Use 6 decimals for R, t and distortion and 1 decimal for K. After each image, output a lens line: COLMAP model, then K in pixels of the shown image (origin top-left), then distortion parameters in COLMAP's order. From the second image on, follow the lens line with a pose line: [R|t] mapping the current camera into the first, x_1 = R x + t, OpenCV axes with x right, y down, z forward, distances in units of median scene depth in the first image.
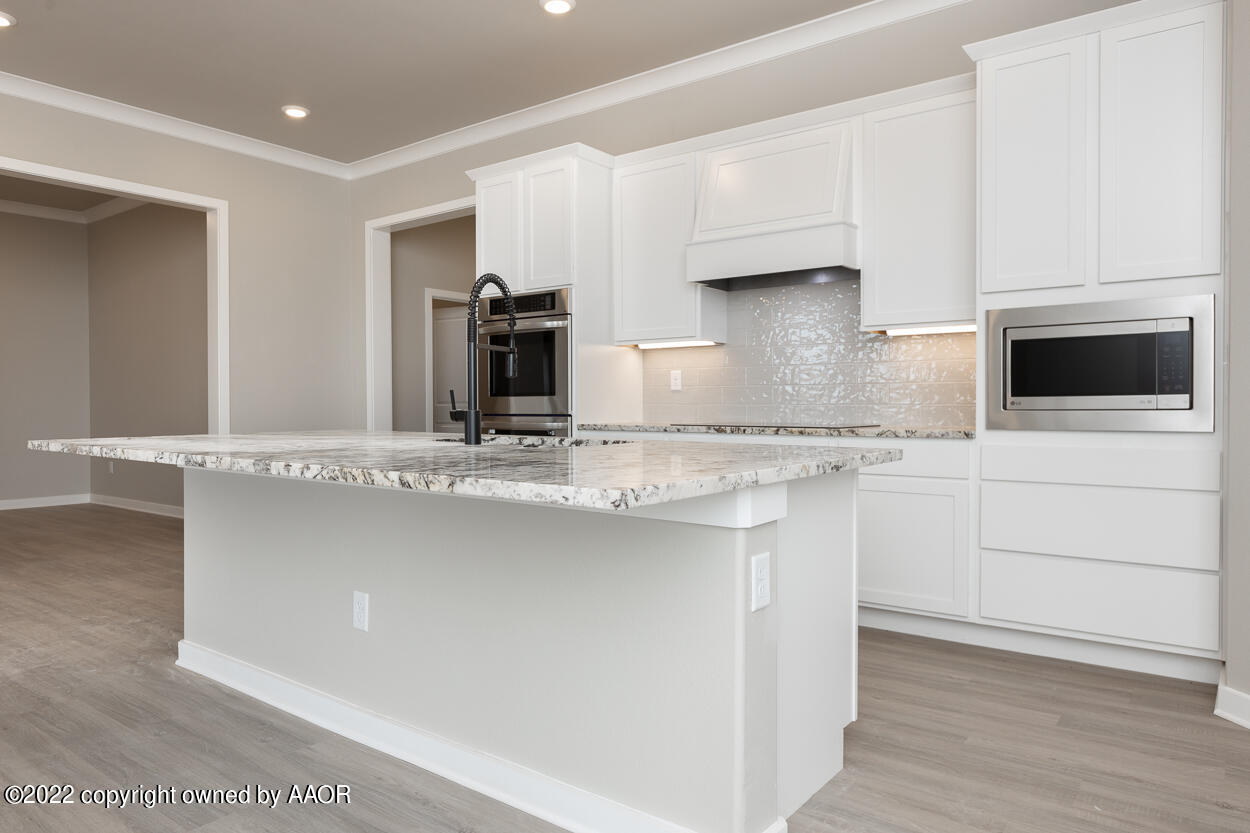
lens RADIAL K [[816.4, 0, 625.0], [0, 816.4, 416.5], [0, 0, 1]] dist [-0.002707, -0.001062]
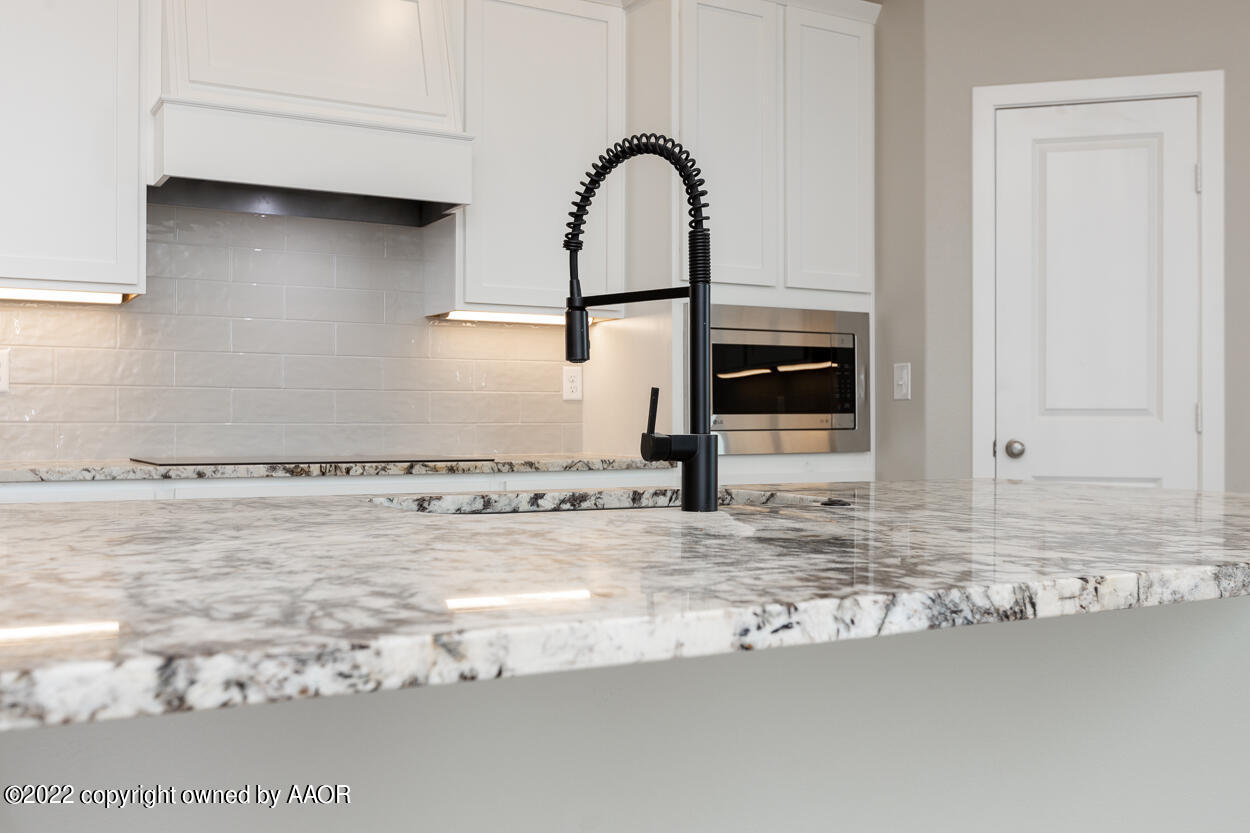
lens RADIAL K [[1205.8, 0, 625.0], [0, 1205.8, 416.5], [0, 0, 1]] dist [-0.001550, 0.000913]
pose [[0.379557, 0.007193, 0.925140, -0.598871], [0.011737, 0.999852, -0.012589, -0.007207], [-0.925094, 0.015637, 0.379417, 0.574422]]
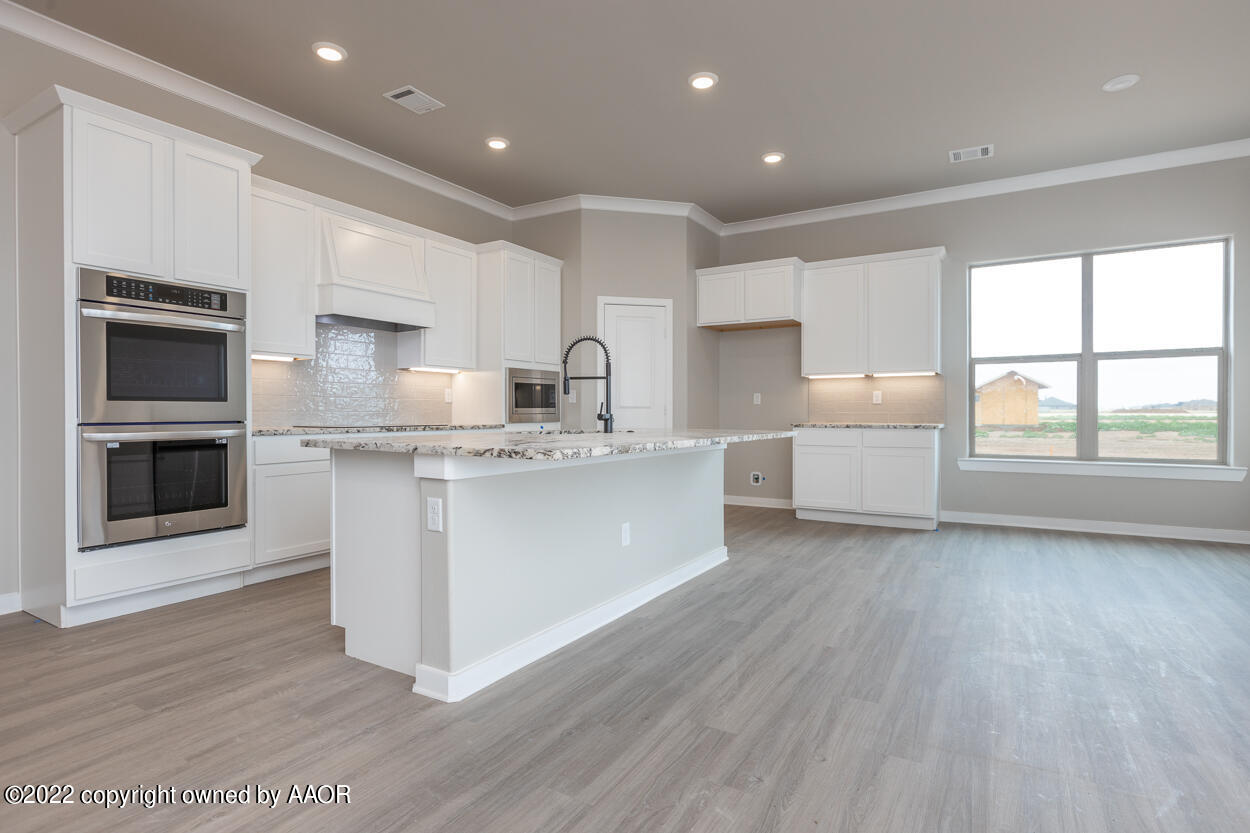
lens RADIAL K [[631.3, 0, 625.0], [0, 631.3, 416.5], [0, 0, 1]] dist [0.003192, 0.000680]
pose [[-0.110922, -0.005001, 0.993817, -1.145803], [0.015743, 0.999853, 0.006788, -0.007735], [-0.993704, 0.016399, -0.110826, 0.814810]]
